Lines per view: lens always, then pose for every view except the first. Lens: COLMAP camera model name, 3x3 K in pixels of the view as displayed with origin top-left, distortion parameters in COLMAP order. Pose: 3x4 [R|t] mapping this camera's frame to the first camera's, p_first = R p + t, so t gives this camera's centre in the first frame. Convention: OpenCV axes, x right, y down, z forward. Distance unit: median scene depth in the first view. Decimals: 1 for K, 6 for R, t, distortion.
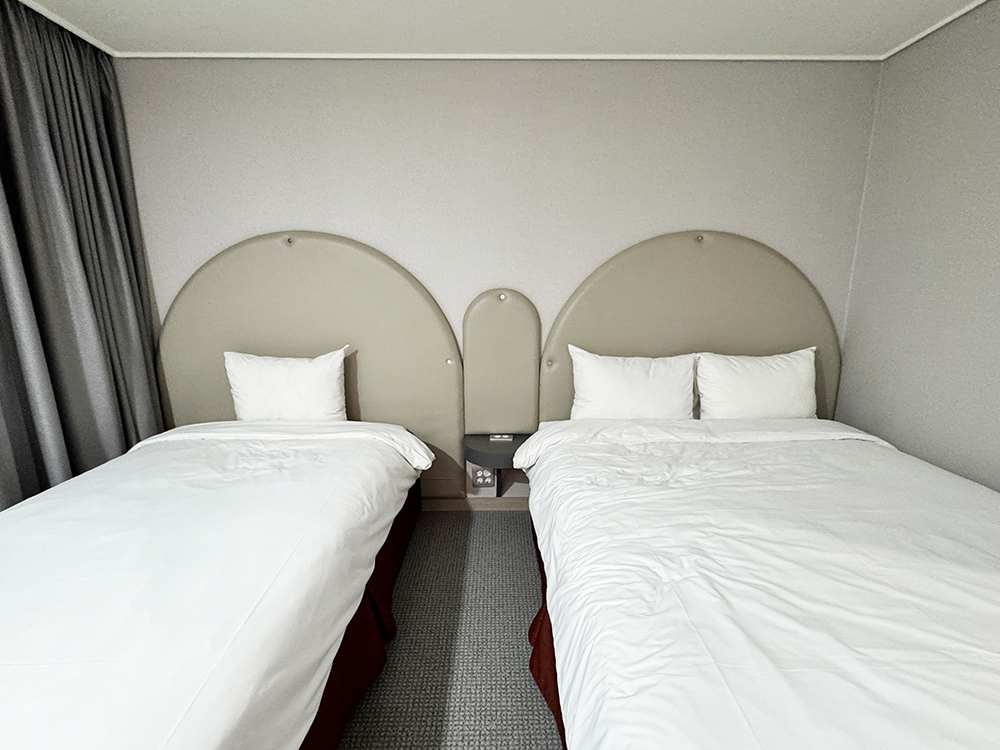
lens RADIAL K [[460.2, 0, 496.3], [0, 460.2, 376.8], [0, 0, 1]] dist [-0.001878, 0.000114]
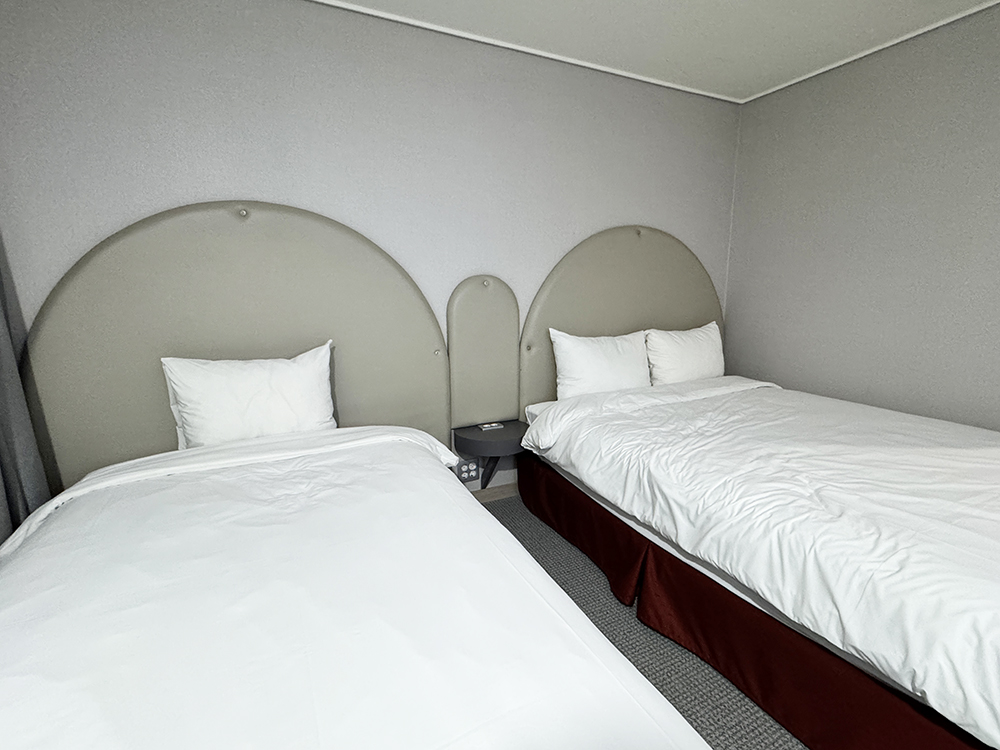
lens RADIAL K [[460.2, 0, 493.8], [0, 460.2, 375.3], [0, 0, 1]] dist [-0.001878, 0.000114]
pose [[0.904564, -0.088325, 0.417087, -0.413413], [0.094352, 0.995520, 0.006191, 0.019295], [-0.415766, 0.033753, 0.908845, 0.107256]]
